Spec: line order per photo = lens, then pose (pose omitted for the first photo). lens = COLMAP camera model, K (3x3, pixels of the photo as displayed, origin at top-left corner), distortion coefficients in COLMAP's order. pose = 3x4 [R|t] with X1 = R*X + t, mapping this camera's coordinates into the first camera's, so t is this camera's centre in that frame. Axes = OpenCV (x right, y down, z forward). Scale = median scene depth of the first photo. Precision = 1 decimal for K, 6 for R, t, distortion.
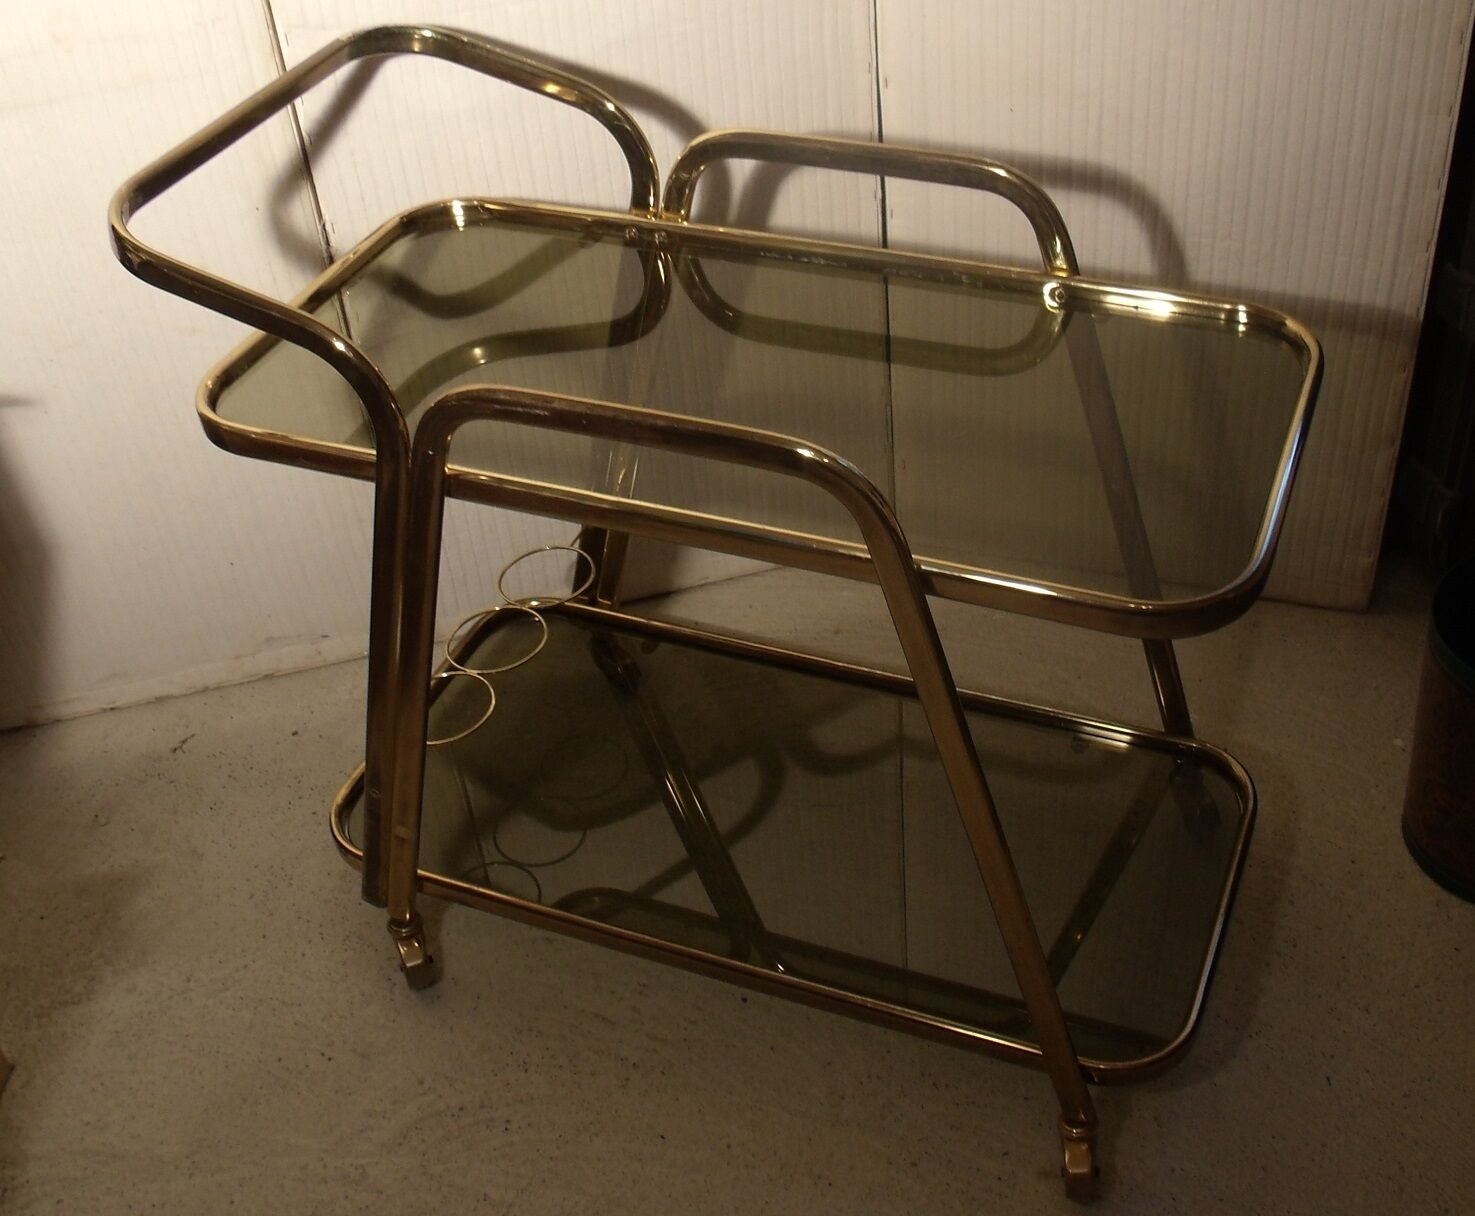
lens RADIAL K [[1725.1, 0, 829.3], [0, 1725.1, 555.5], [0, 0, 1]] dist [-0.124543, 0.062163]
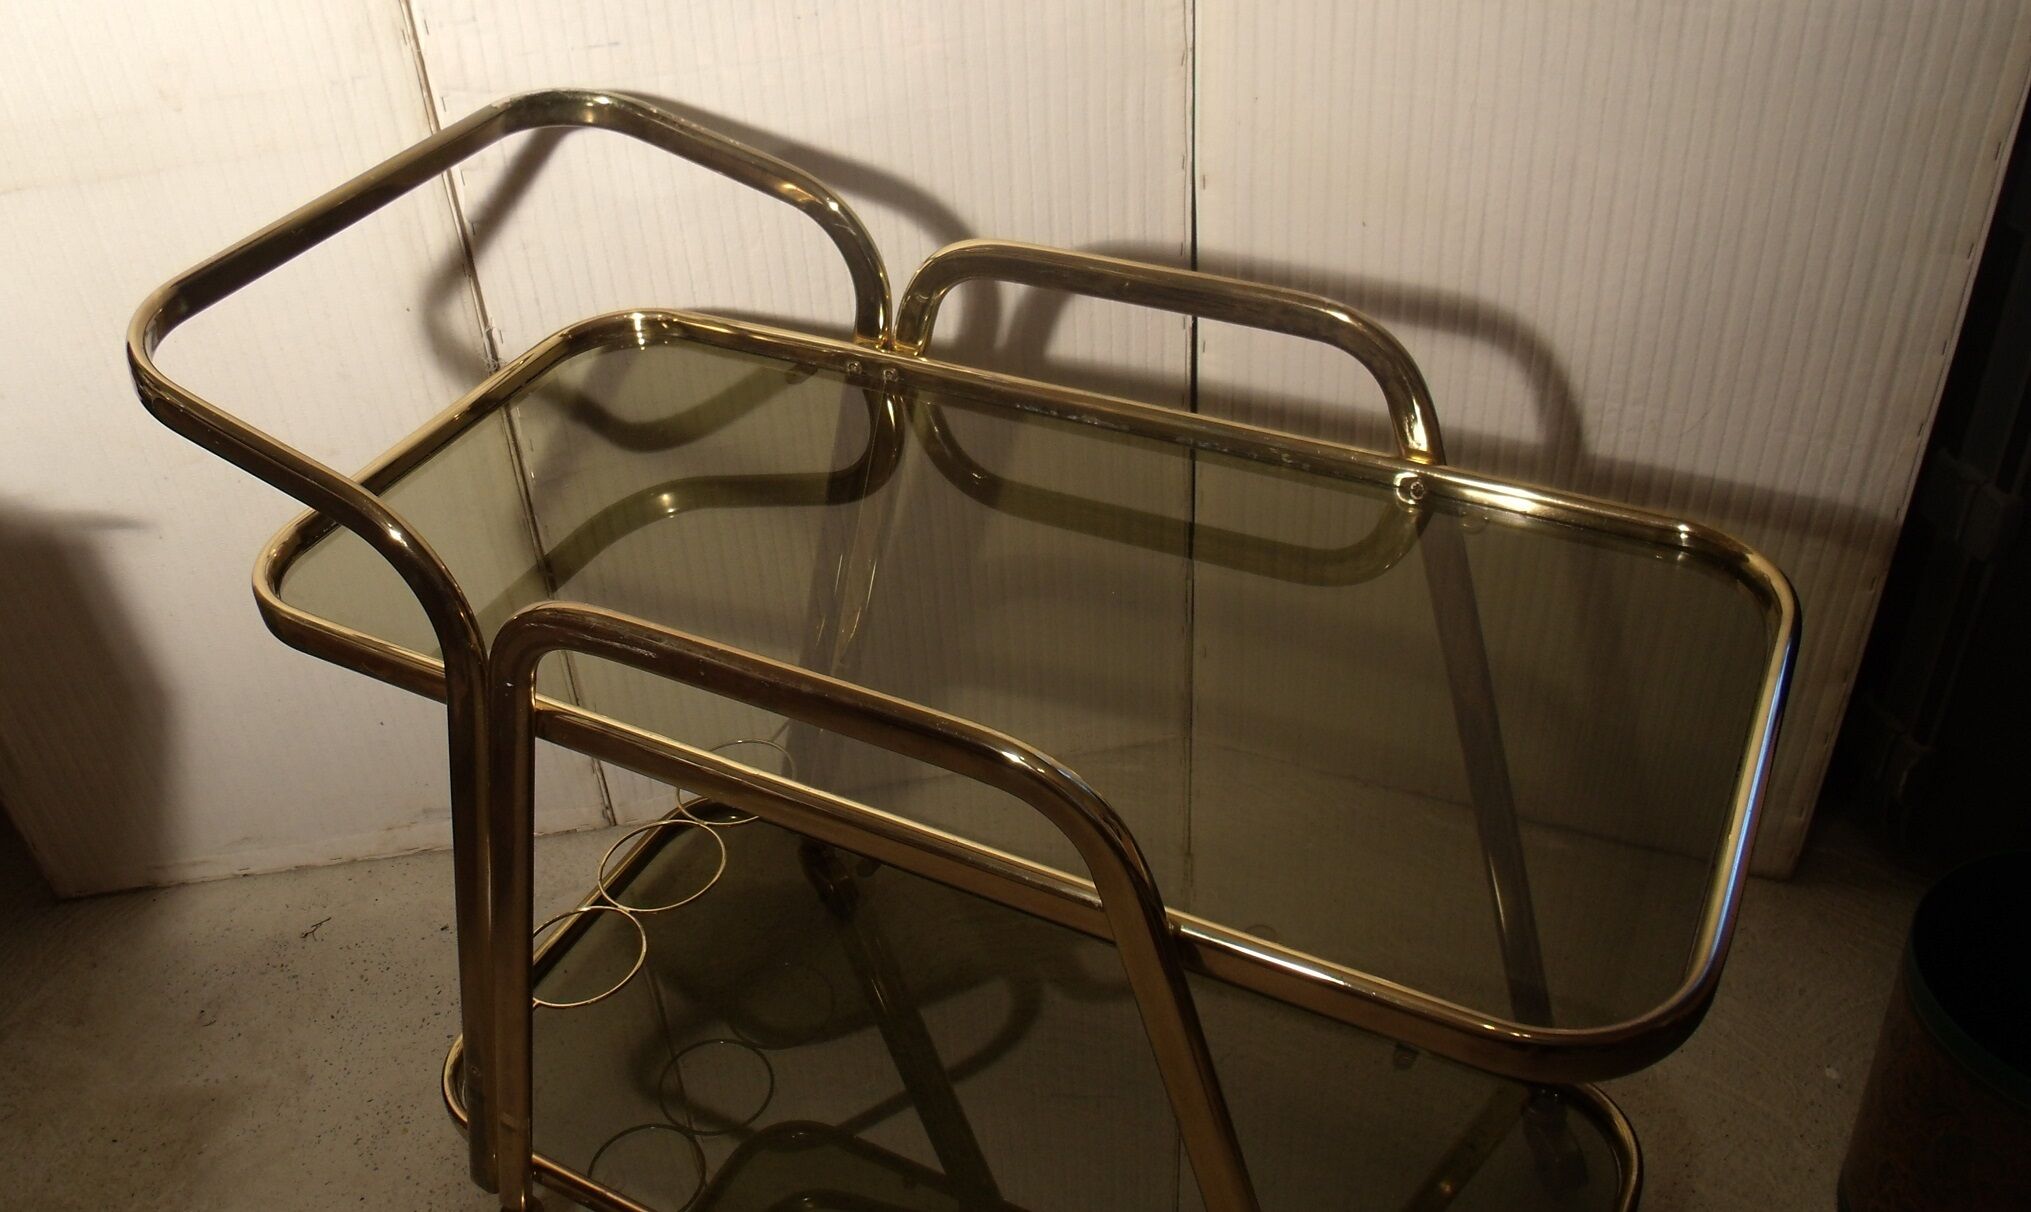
lens RADIAL K [[1750.3, 0, 927.7], [0, 1750.3, 561.1], [0, 0, 1]] dist [-0.130996, 0.083911]
pose [[0.989437, 0.060391, -0.131787, 0.024633], [-0.065818, 0.997138, -0.037212, -0.069321], [0.129163, 0.045493, 0.990579, 0.216212]]
